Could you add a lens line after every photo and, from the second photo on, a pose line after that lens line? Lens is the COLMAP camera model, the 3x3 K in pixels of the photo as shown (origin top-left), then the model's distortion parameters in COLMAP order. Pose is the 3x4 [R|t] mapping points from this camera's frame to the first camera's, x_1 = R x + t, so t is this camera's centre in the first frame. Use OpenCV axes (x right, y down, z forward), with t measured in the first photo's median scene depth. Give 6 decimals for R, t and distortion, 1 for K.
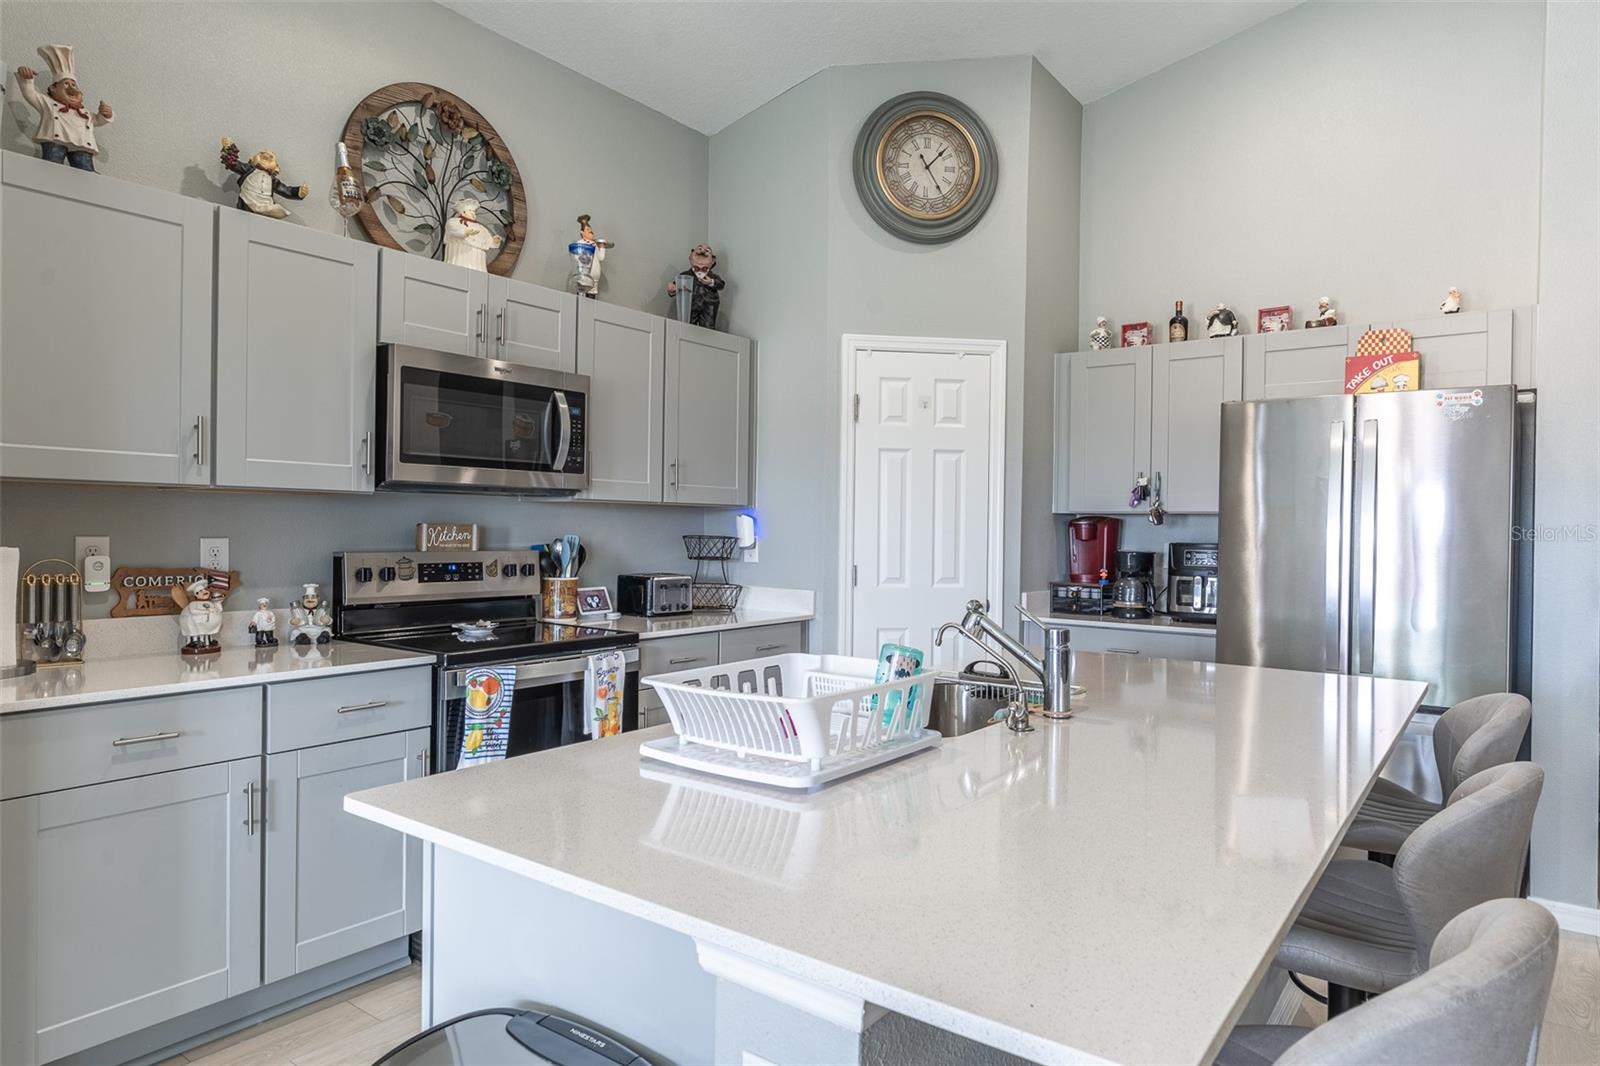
lens RADIAL K [[960.5, 0, 800.8], [0, 960.5, 530.5], [0, 0, 1]] dist [-0.001830, -0.000398]
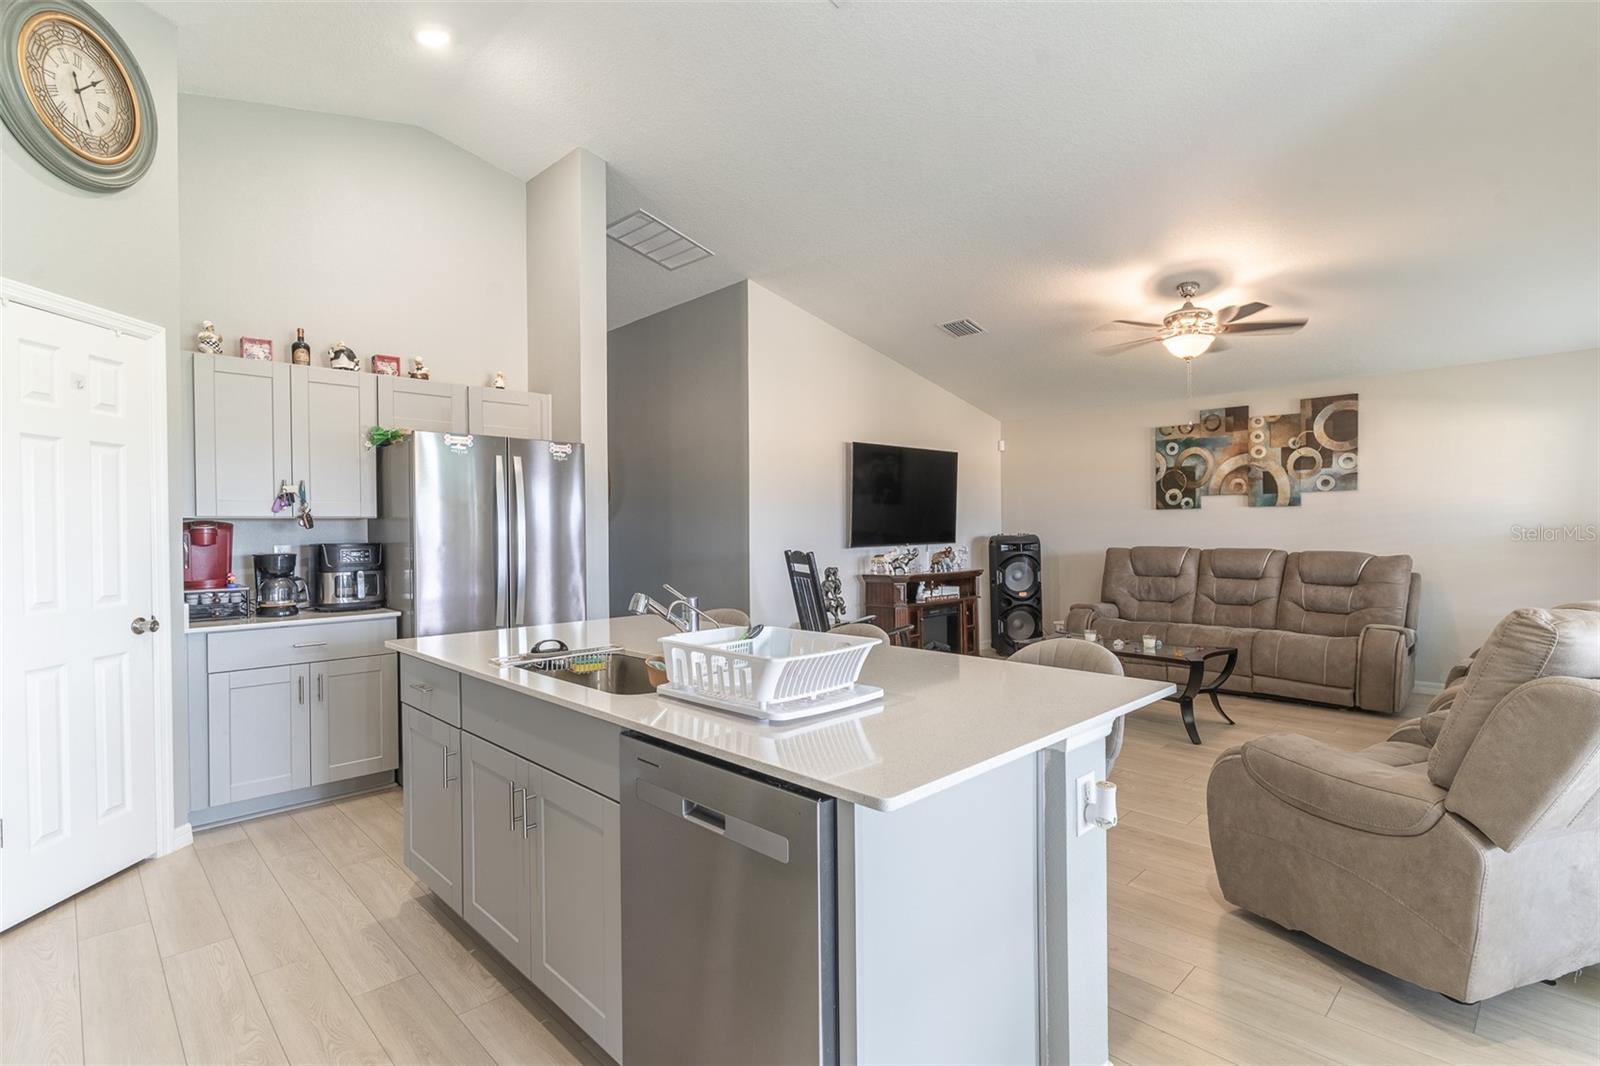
lens RADIAL K [[750.9, 0, 799.7], [0, 750.9, 530.9], [0, 0, 1]] dist [-0.000701, 0.000052]
pose [[0.159535, -0.018495, 0.987019, -0.454431], [0.016517, 0.999735, 0.016064, -0.008637], [-0.987054, 0.013739, 0.159798, 0.343147]]
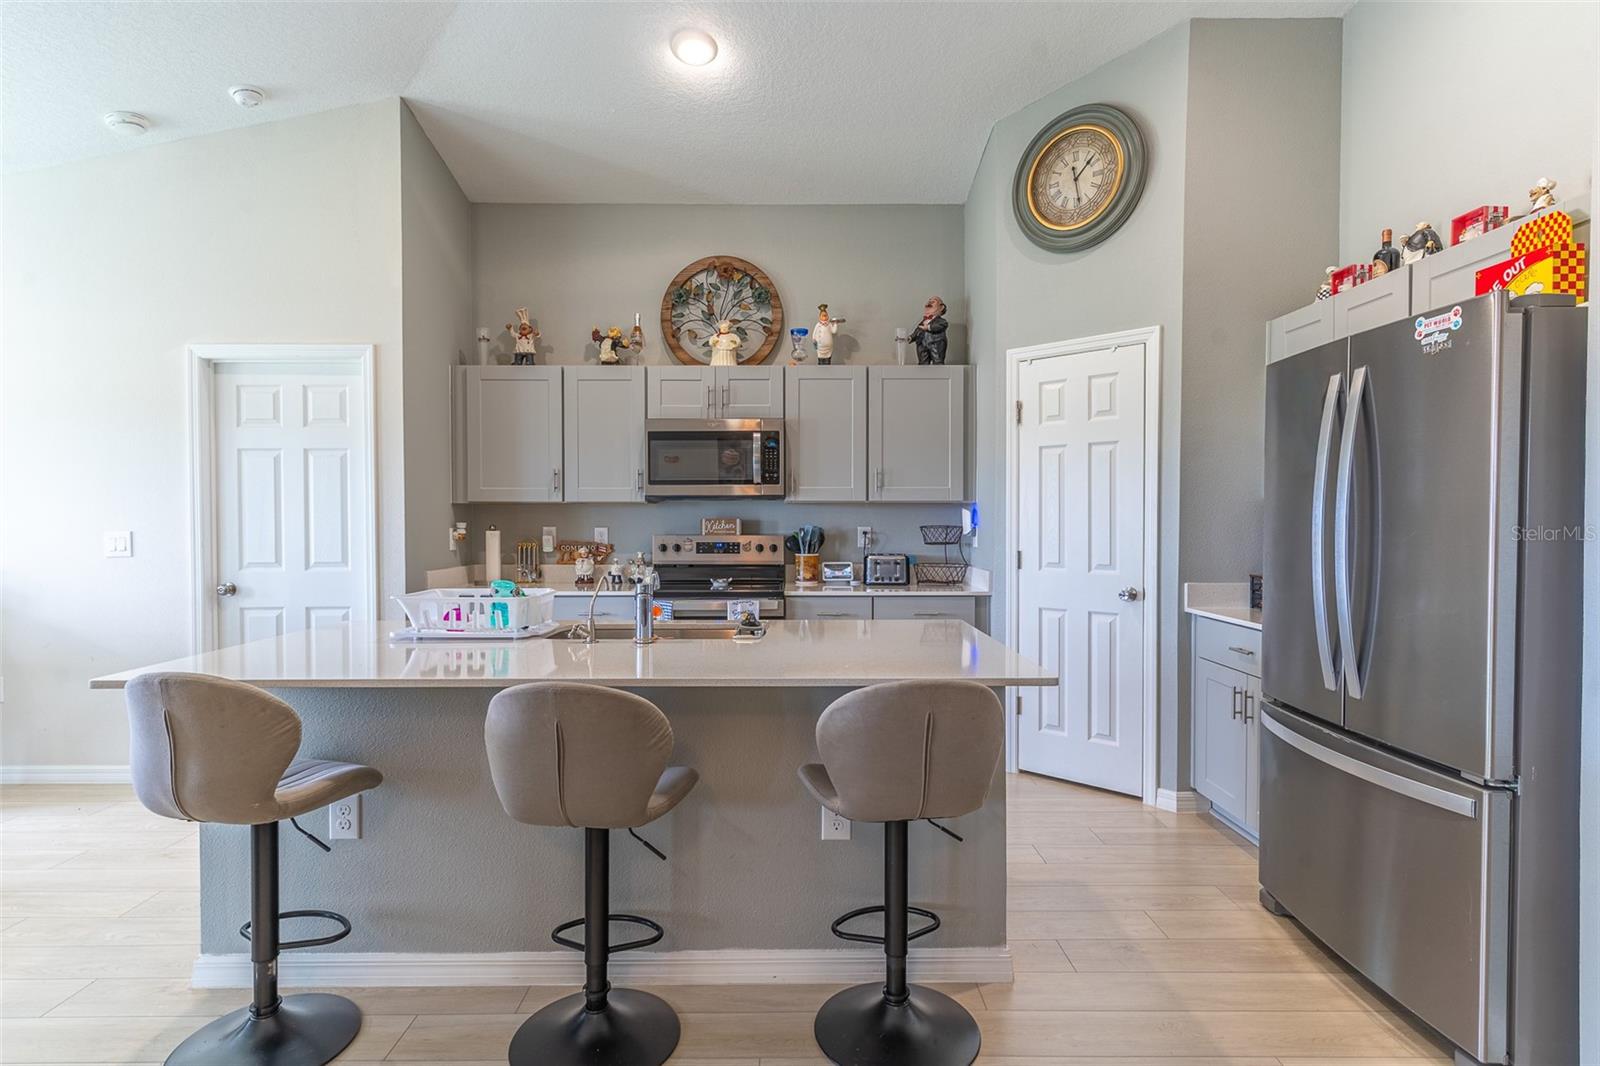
lens RADIAL K [[829.1, 0, 797.6], [0, 829.1, 531.3], [0, 0, 1]] dist [0.001456, 0.001013]
pose [[0.600681, -0.000070, -0.799489, 0.770906], [0.005226, 0.999979, 0.003839, 0.008942], [0.799472, -0.006484, 0.600668, 0.222883]]
